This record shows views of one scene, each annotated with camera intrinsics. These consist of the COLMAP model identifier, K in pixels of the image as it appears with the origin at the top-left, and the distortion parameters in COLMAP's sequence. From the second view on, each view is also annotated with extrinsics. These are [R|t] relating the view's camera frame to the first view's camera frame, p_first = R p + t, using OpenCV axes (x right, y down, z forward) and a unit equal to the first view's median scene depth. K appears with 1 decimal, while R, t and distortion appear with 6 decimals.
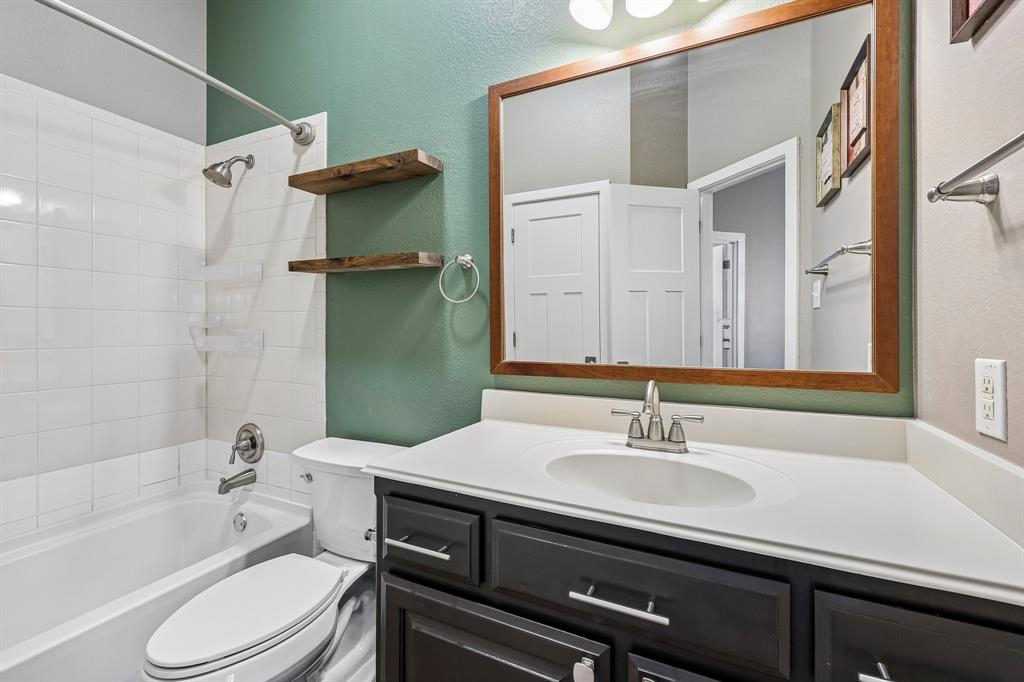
lens RADIAL K [[432.4, 0, 512.4], [0, 432.4, 334.3], [0, 0, 1]] dist [0.015958, 0.000346]
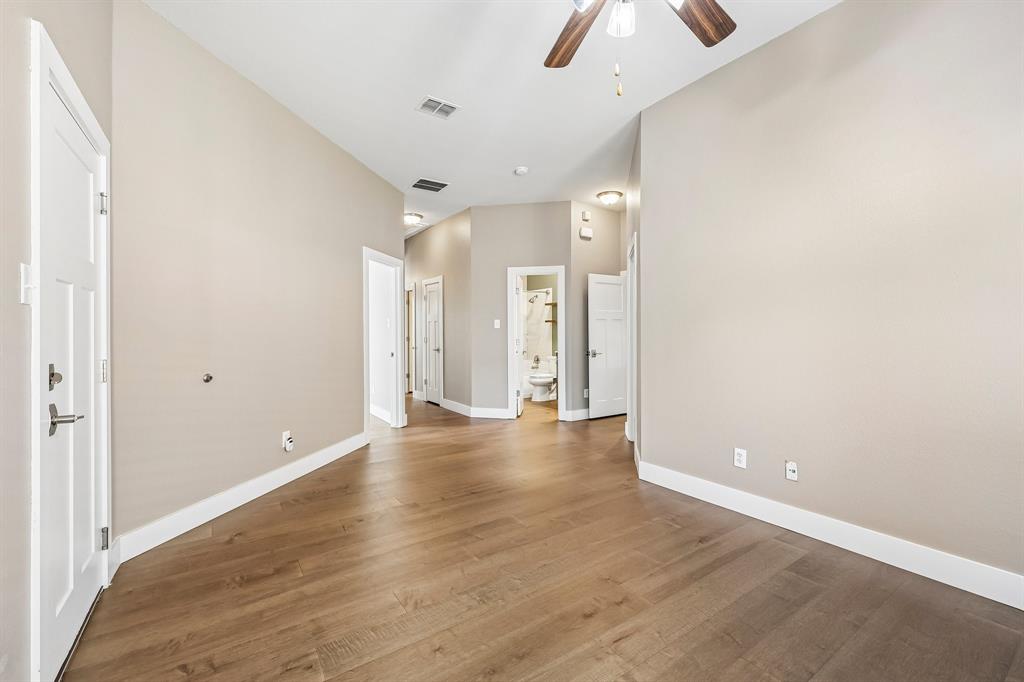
lens RADIAL K [[432.4, 0, 511.3], [0, 432.4, 332.6], [0, 0, 1]] dist [0.015958, 0.000346]
pose [[0.862863, -0.000274, -0.505438, 1.431695], [0.004393, 0.999966, 0.006957, -0.061967], [0.505419, -0.008223, 0.862835, -3.000228]]
